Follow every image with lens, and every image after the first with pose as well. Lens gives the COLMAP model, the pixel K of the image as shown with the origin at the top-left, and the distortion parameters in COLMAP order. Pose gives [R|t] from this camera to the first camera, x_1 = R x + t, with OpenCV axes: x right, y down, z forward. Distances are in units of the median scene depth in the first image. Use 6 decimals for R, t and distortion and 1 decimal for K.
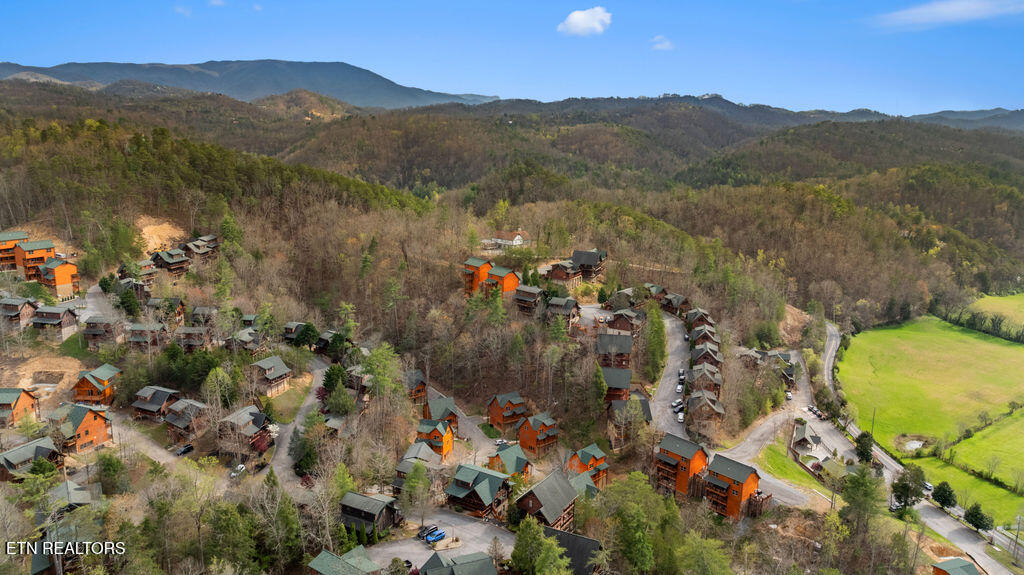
lens RADIAL K [[724.5, 0, 512.1], [0, 724.5, 288.1], [0, 0, 1]] dist [-0.041800, 0.048672]
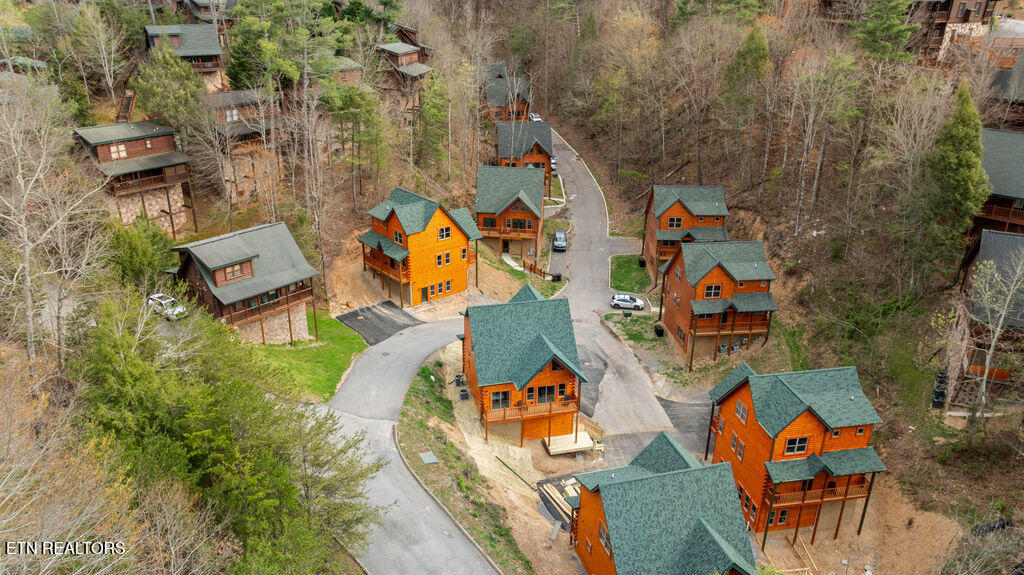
lens RADIAL K [[724.5, 0, 512.0], [0, 724.5, 287.6], [0, 0, 1]] dist [-0.041800, 0.048672]
pose [[0.817486, 0.207777, -0.537164, 0.106262], [-0.109839, 0.971785, 0.208731, 0.104431], [0.565378, -0.111633, 0.817243, 0.516578]]
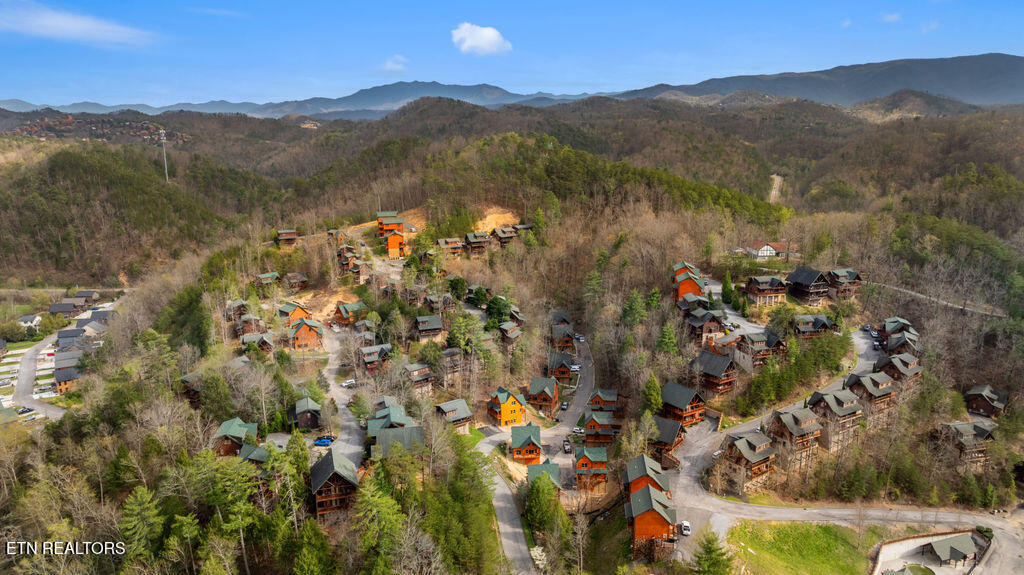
lens RADIAL K [[724.5, 0, 513.9], [0, 724.5, 286.8], [0, 0, 1]] dist [-0.041800, 0.048672]
pose [[0.686068, 0.122590, -0.717135, 0.505492], [-0.129514, 0.990537, 0.045423, -0.023122], [0.715917, 0.061716, 0.695452, 0.149888]]
